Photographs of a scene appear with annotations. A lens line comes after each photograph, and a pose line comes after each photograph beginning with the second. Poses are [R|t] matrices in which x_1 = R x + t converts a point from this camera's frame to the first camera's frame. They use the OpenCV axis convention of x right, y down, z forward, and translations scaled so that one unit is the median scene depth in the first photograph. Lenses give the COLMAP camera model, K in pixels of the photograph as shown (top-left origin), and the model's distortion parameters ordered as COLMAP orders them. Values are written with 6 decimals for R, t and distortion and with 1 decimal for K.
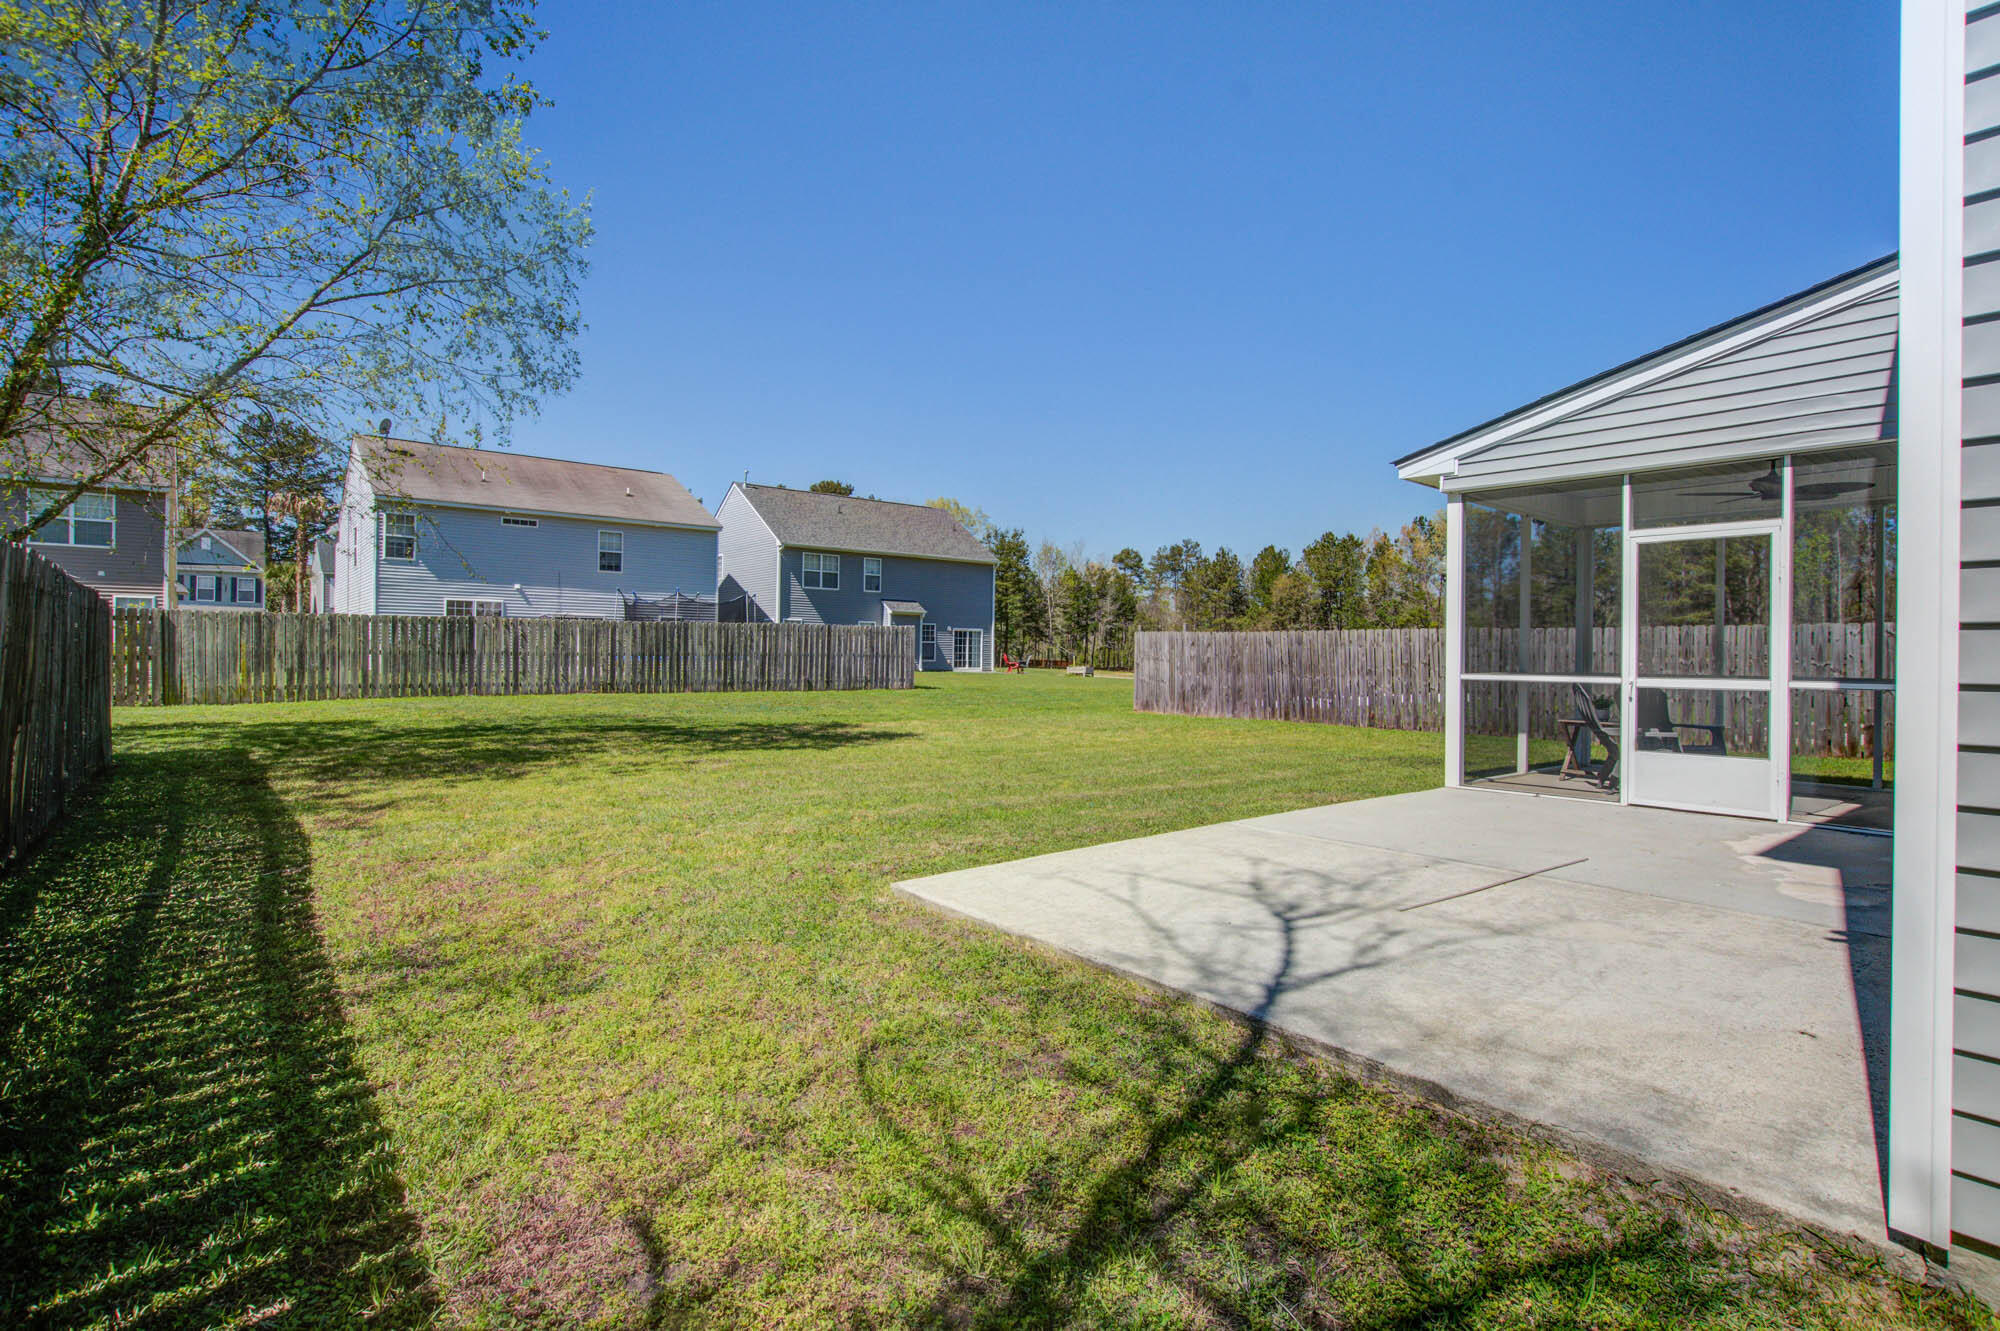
lens RADIAL K [[972.6, 0, 989.7], [0, 972.6, 651.9], [0, 0, 1]] dist [-0.012477, 0.005165]
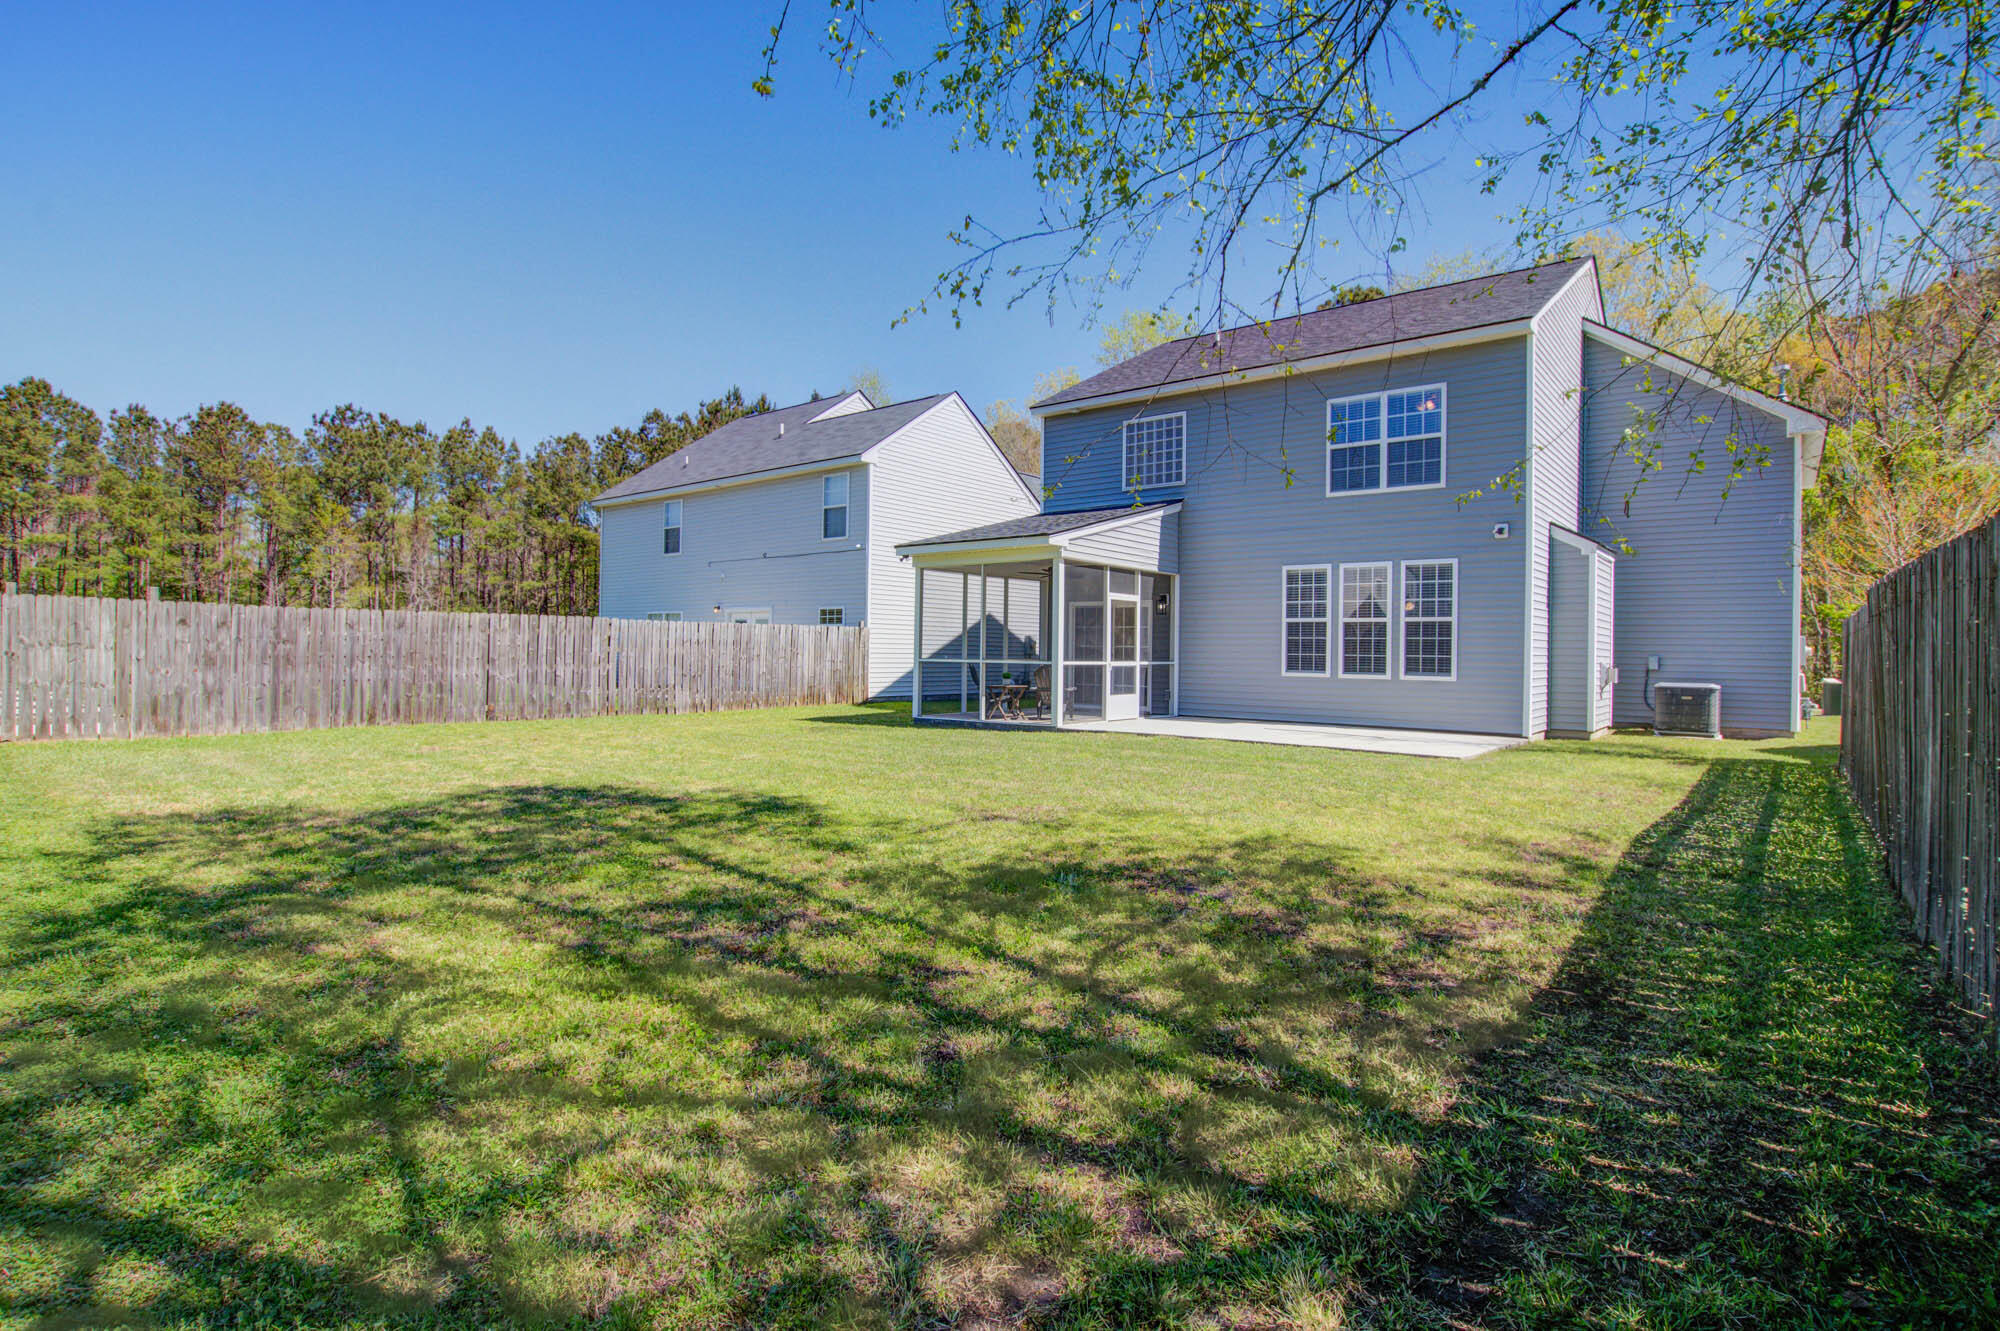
lens RADIAL K [[972.6, 0, 1006.4], [0, 972.6, 653.5], [0, 0, 1]] dist [-0.012477, 0.005165]
pose [[-0.203674, -0.011400, 0.978972, -0.324057], [-0.016904, 0.999824, 0.008126, -0.001048], [-0.978893, -0.014893, -0.203831, 0.385761]]
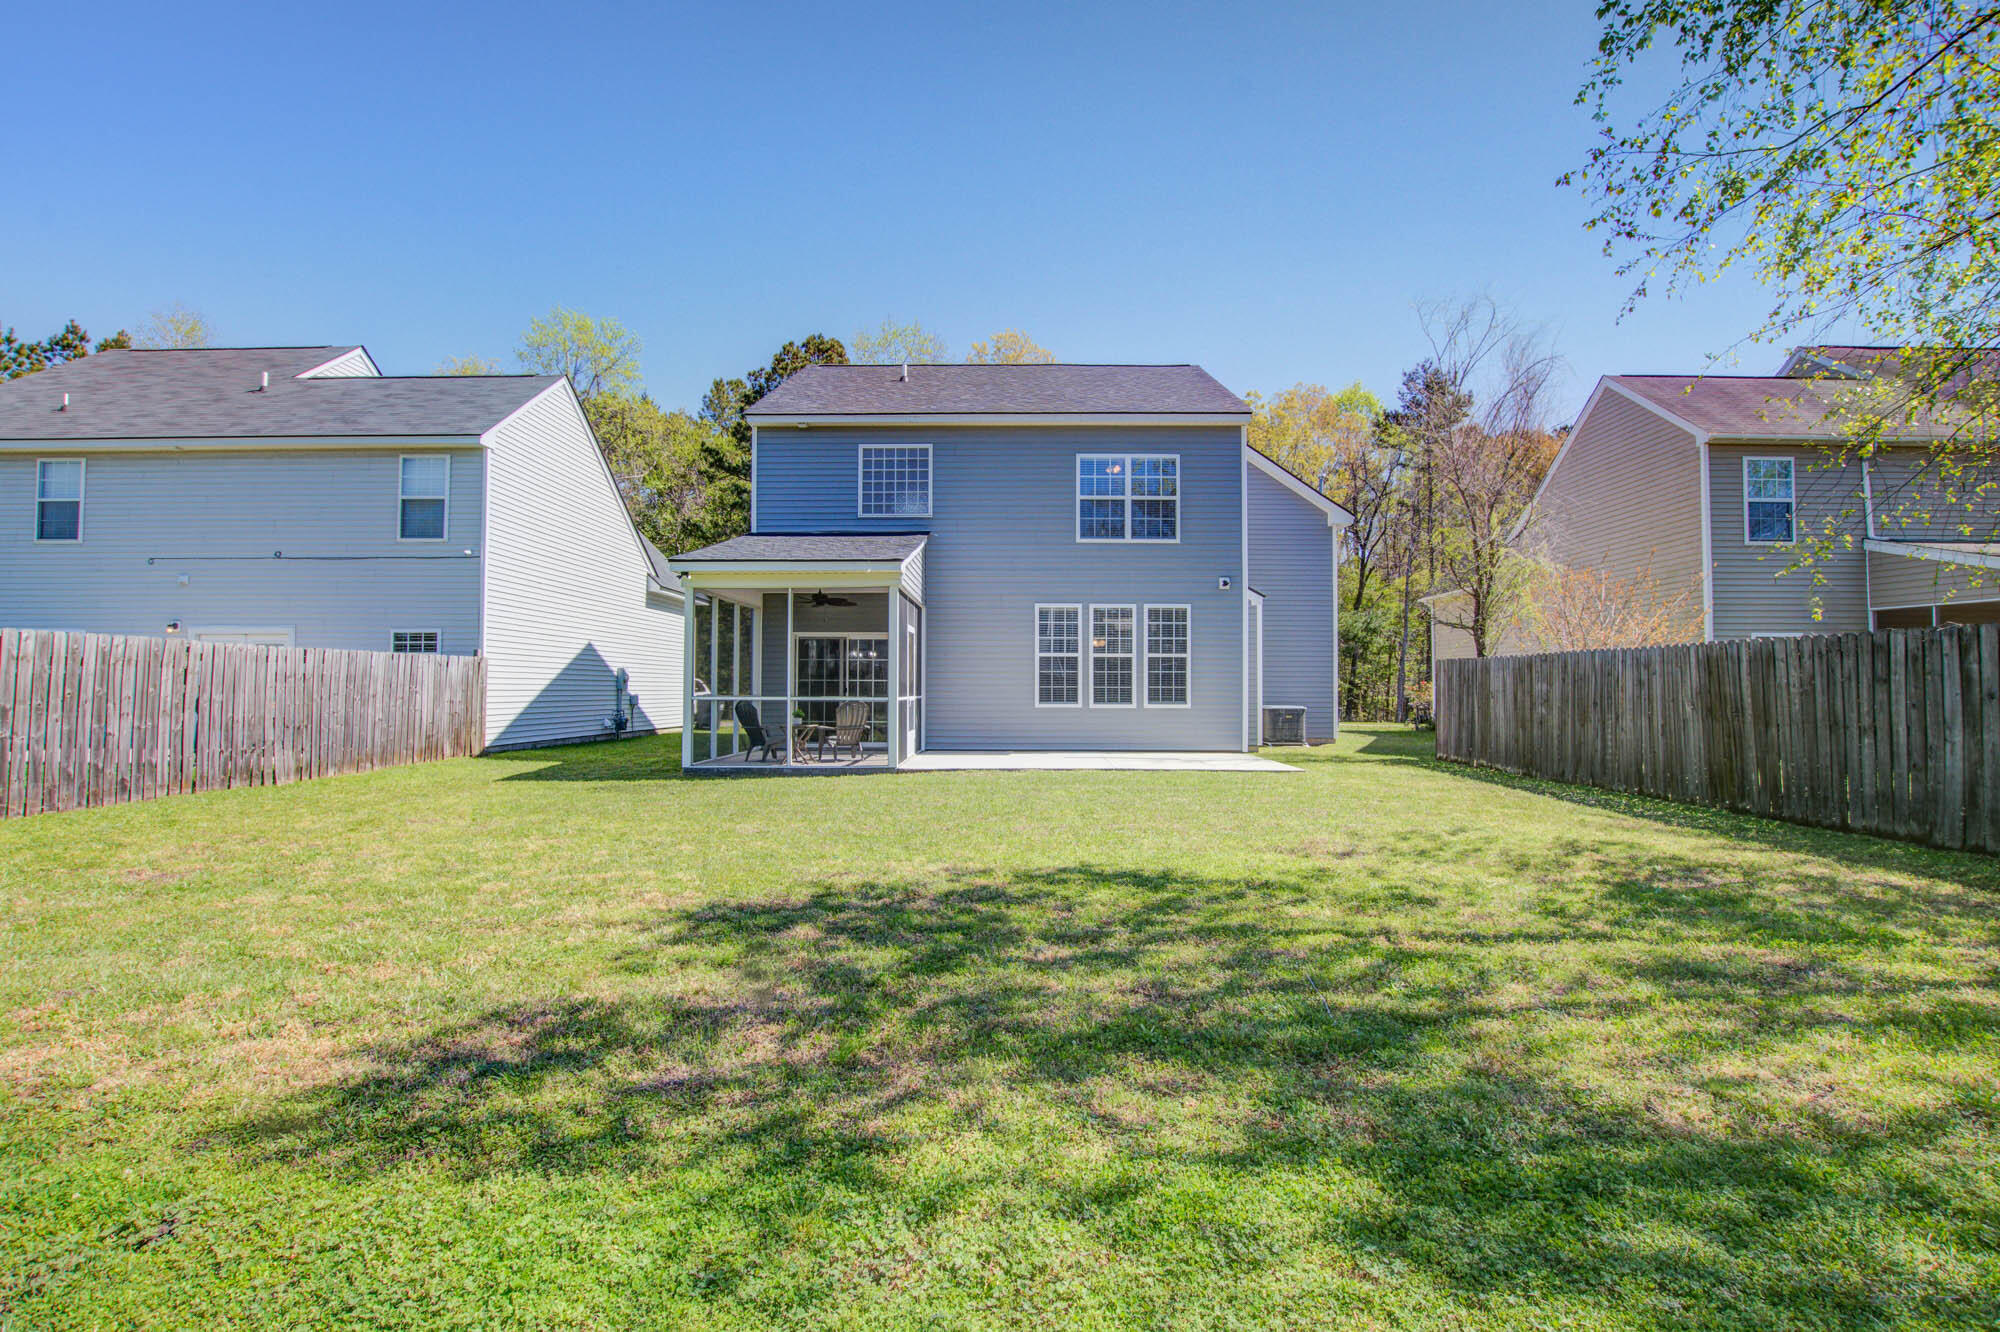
lens RADIAL K [[972.6, 0, 985.1], [0, 972.6, 670.0], [0, 0, 1]] dist [-0.012477, 0.005165]
pose [[-0.754178, 0.002941, 0.656663, -0.189869], [-0.009768, 0.999829, -0.015696, 0.000525], [-0.656597, -0.018252, -0.754021, 0.565845]]
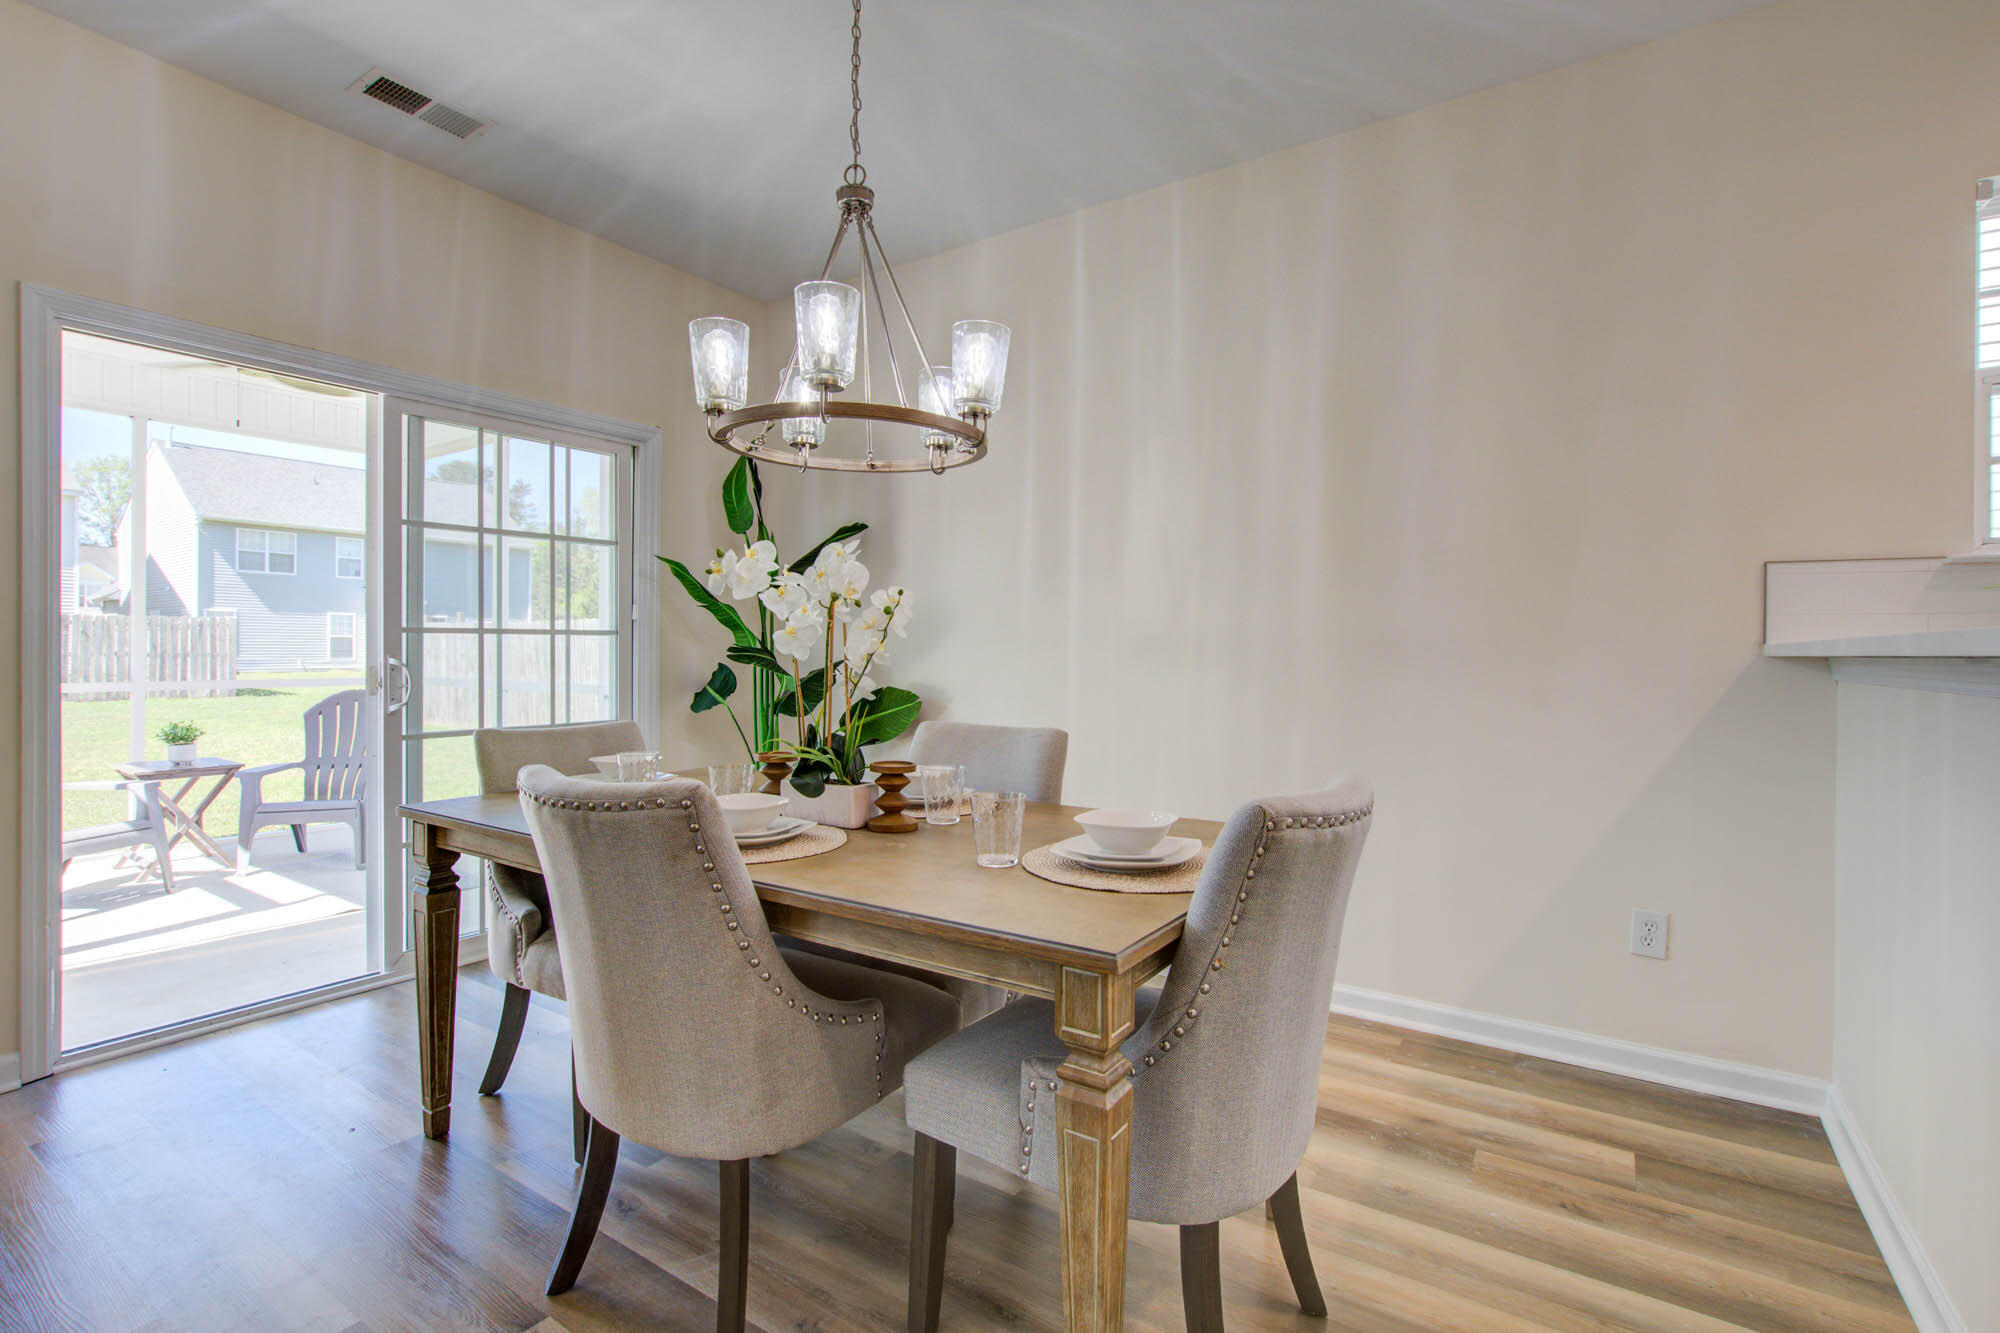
lens RADIAL K [[927.1, 0, 1001.5], [0, 927.1, 654.2], [0, 0, 1]] dist [-0.014220, 0.000072]
pose [[0.960473, -0.007019, 0.278285, 0.267761], [0.004845, 0.999952, 0.008502, 0.000500], [-0.278332, -0.006818, 0.960461, 0.099172]]
